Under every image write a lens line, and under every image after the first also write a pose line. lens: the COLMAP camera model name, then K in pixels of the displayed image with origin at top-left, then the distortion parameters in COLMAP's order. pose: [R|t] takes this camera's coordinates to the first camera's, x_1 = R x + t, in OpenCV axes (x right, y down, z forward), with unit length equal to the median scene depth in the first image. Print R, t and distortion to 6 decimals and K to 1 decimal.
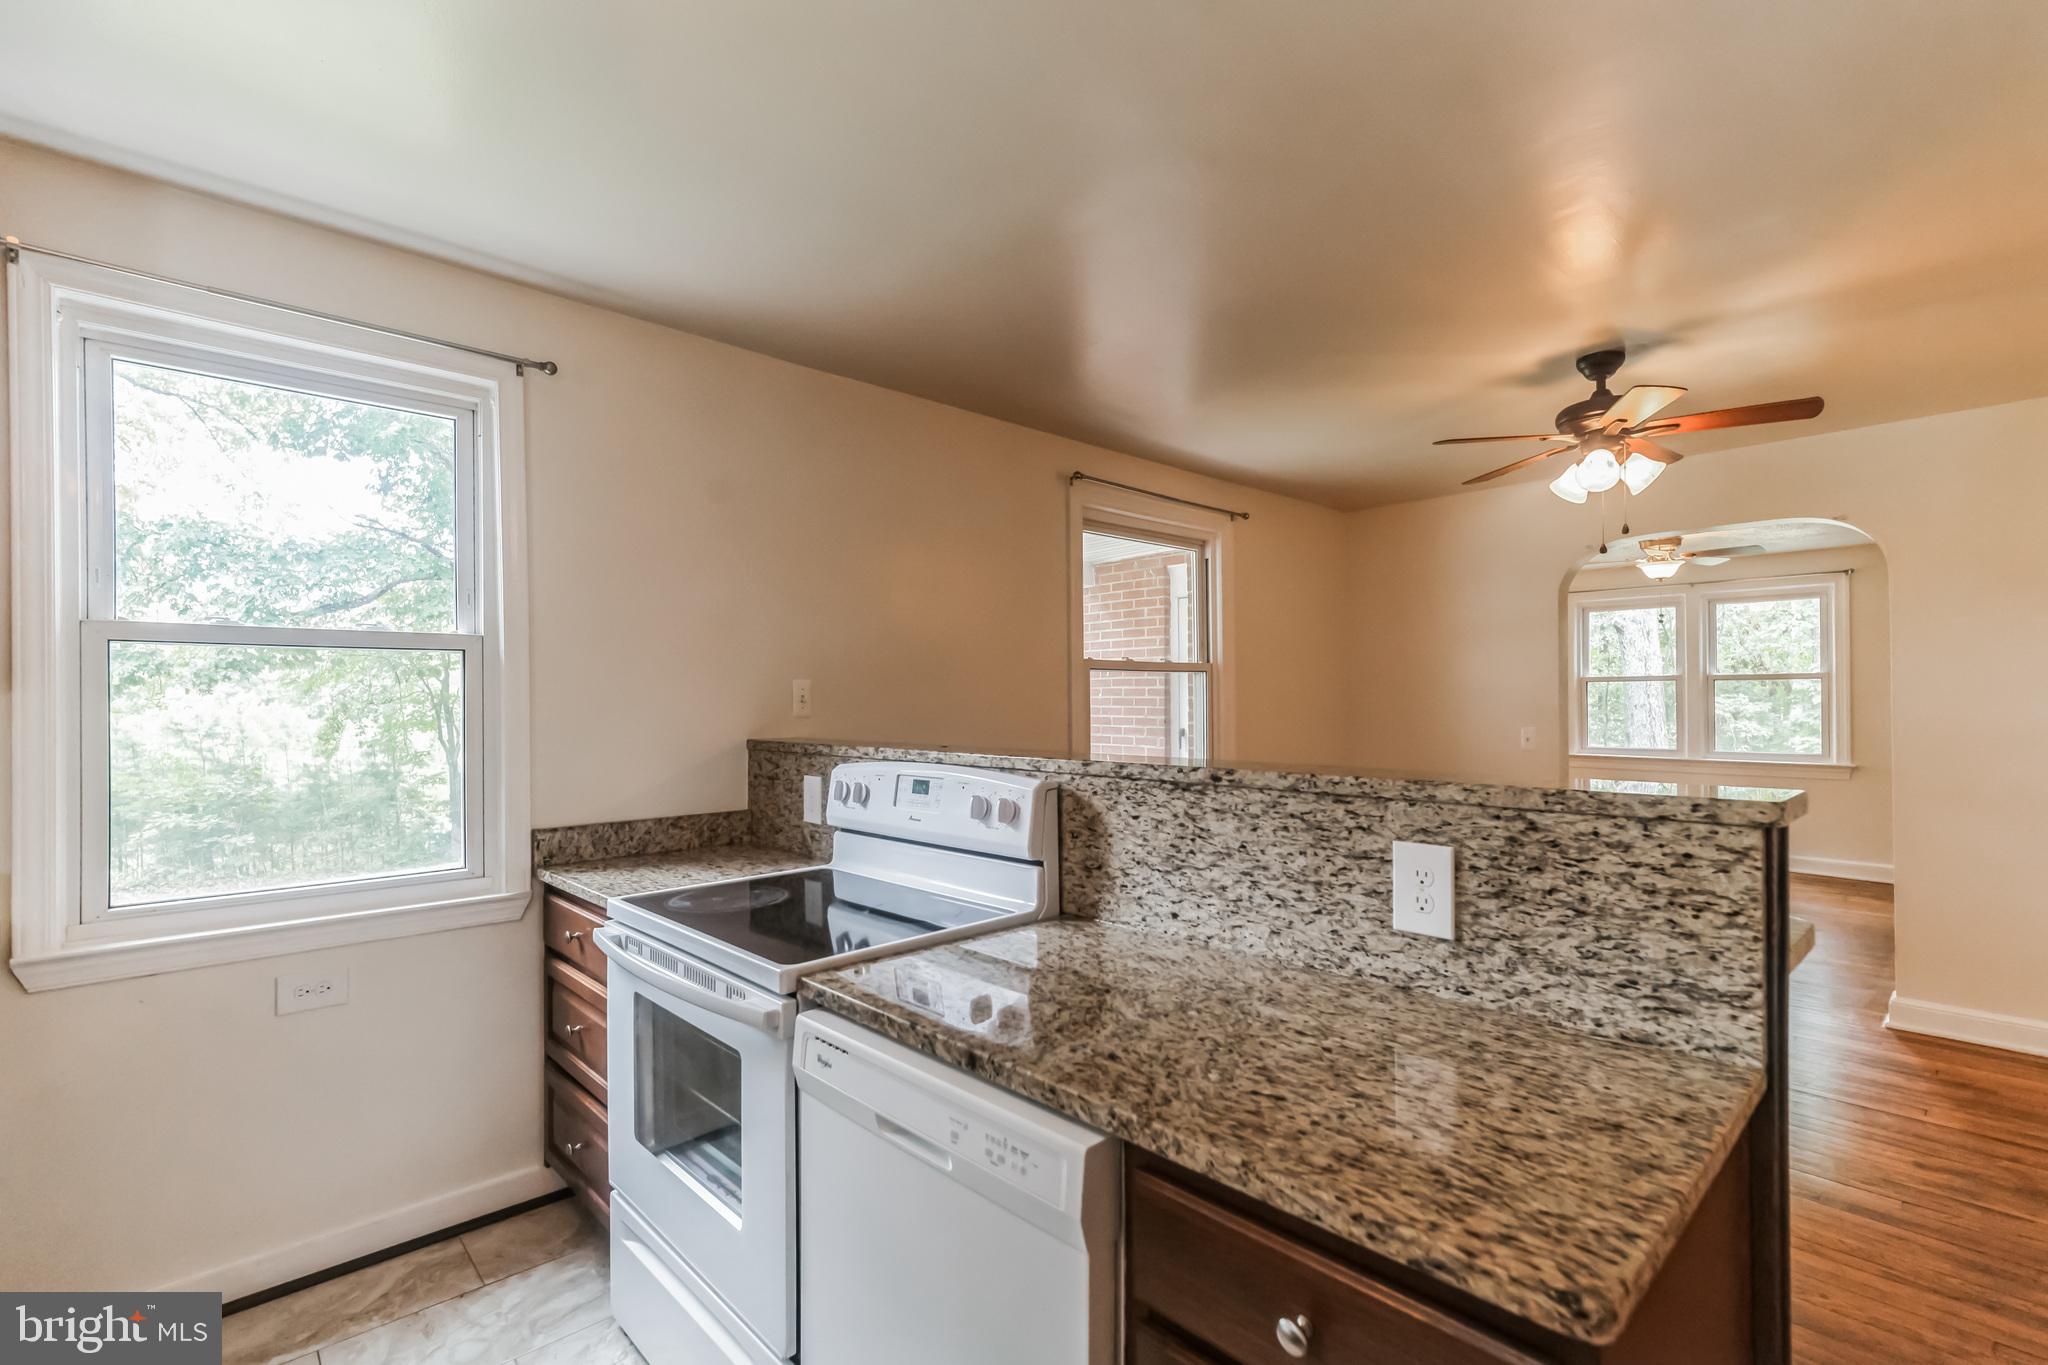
lens RADIAL K [[924.6, 0, 1020.9], [0, 924.6, 698.2], [0, 0, 1]] dist [0.009040, 0.000538]
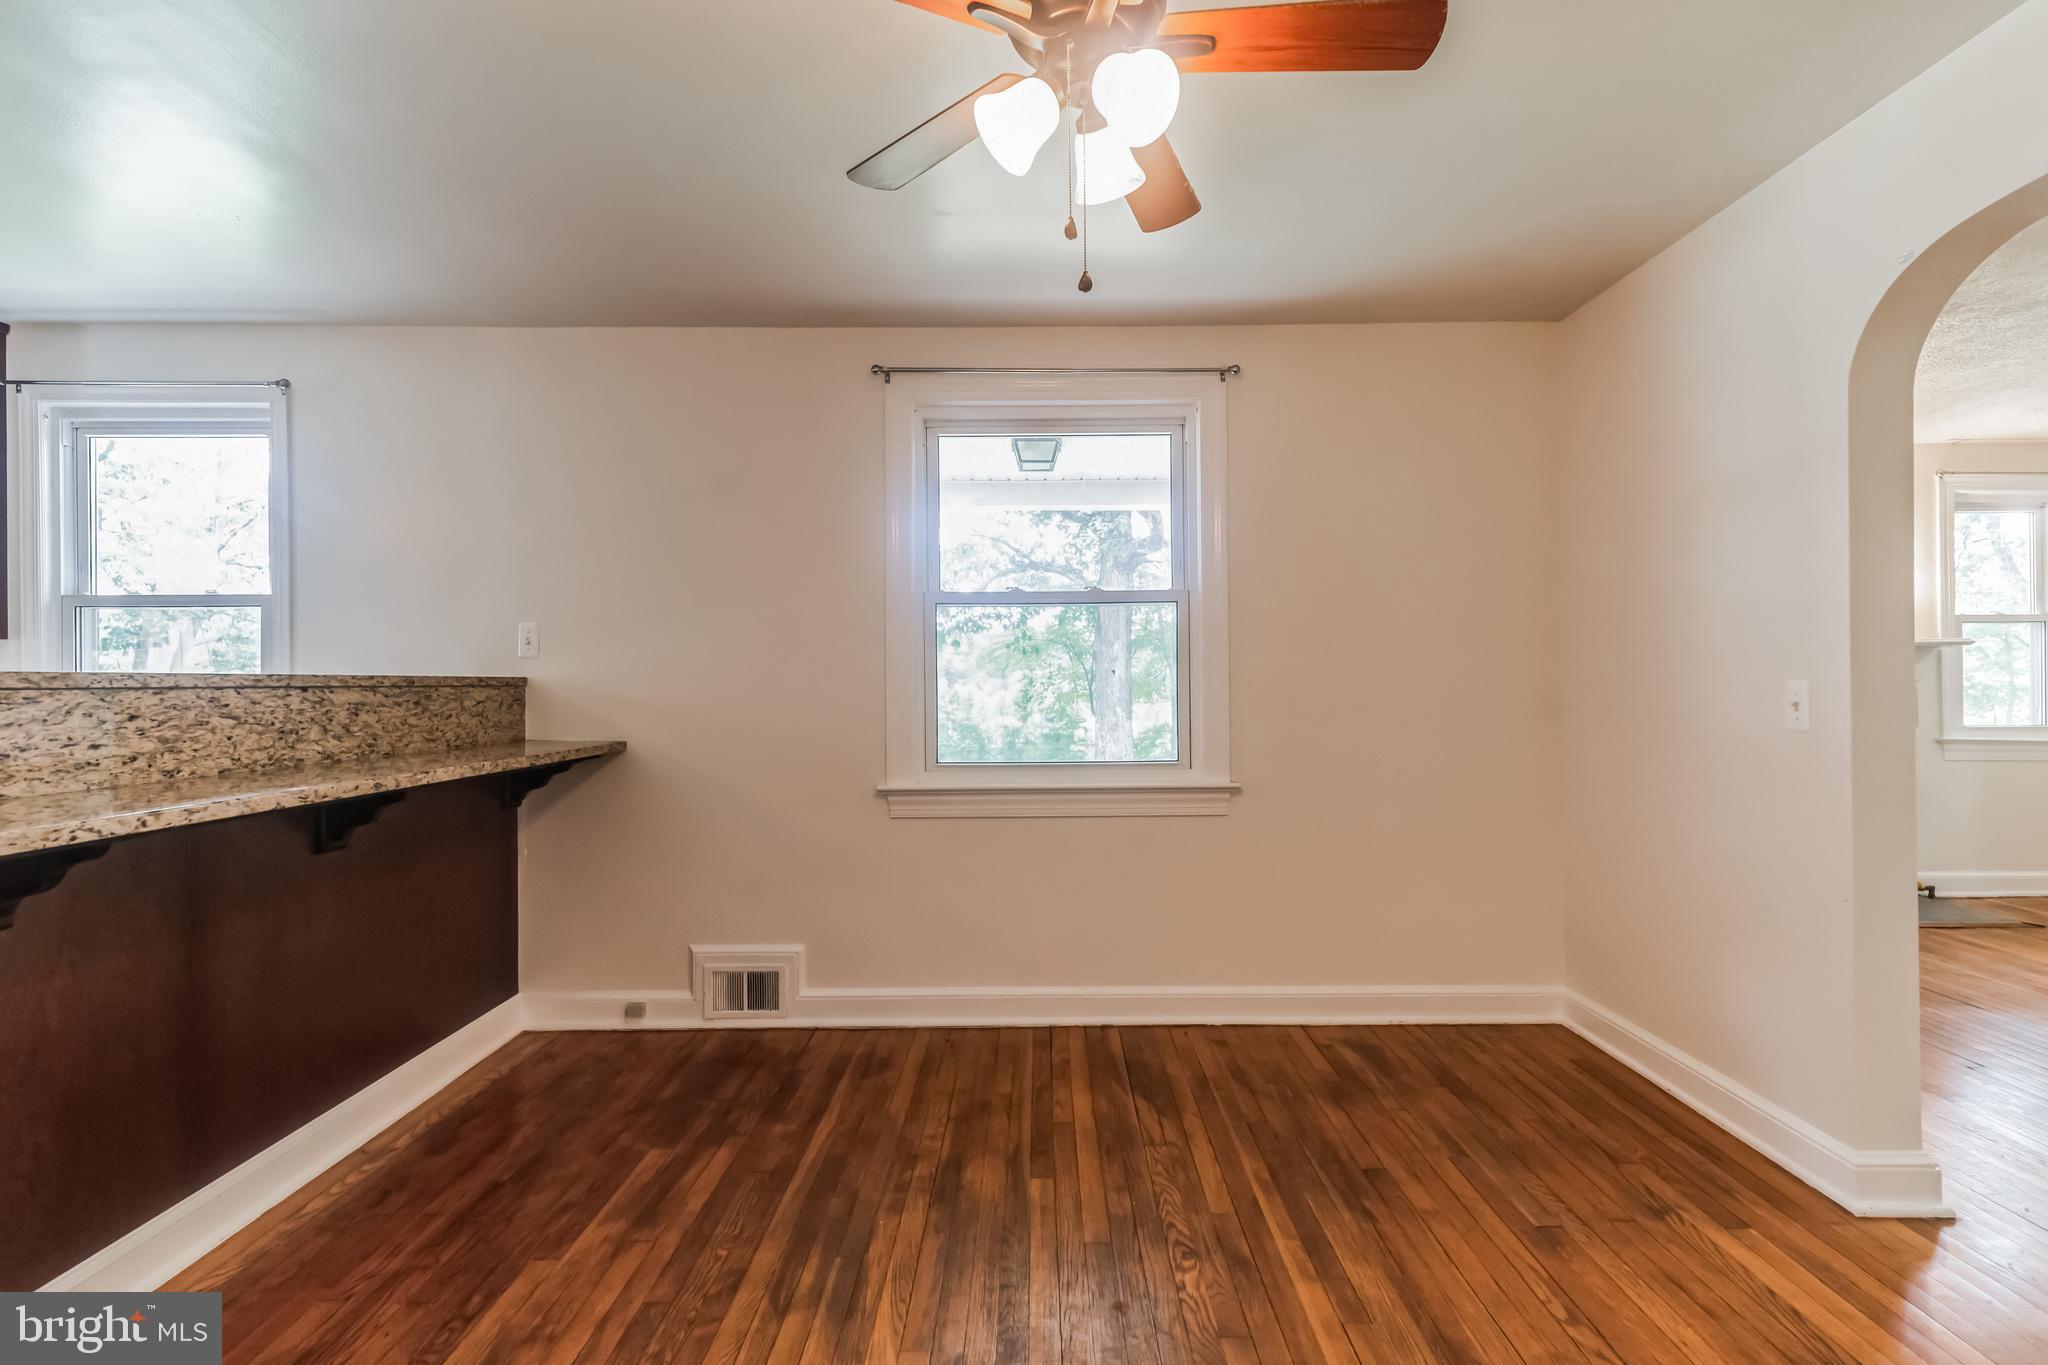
lens RADIAL K [[927.0, 0, 1024.0], [0, 927.0, 682.5], [0, 0, 1]] dist [0.003363, 0.000318]
pose [[0.736278, 0.000281, -0.676679, 1.887026], [0.002815, 0.999990, 0.003477, 0.097009], [0.676673, -0.004465, 0.736270, 1.247136]]
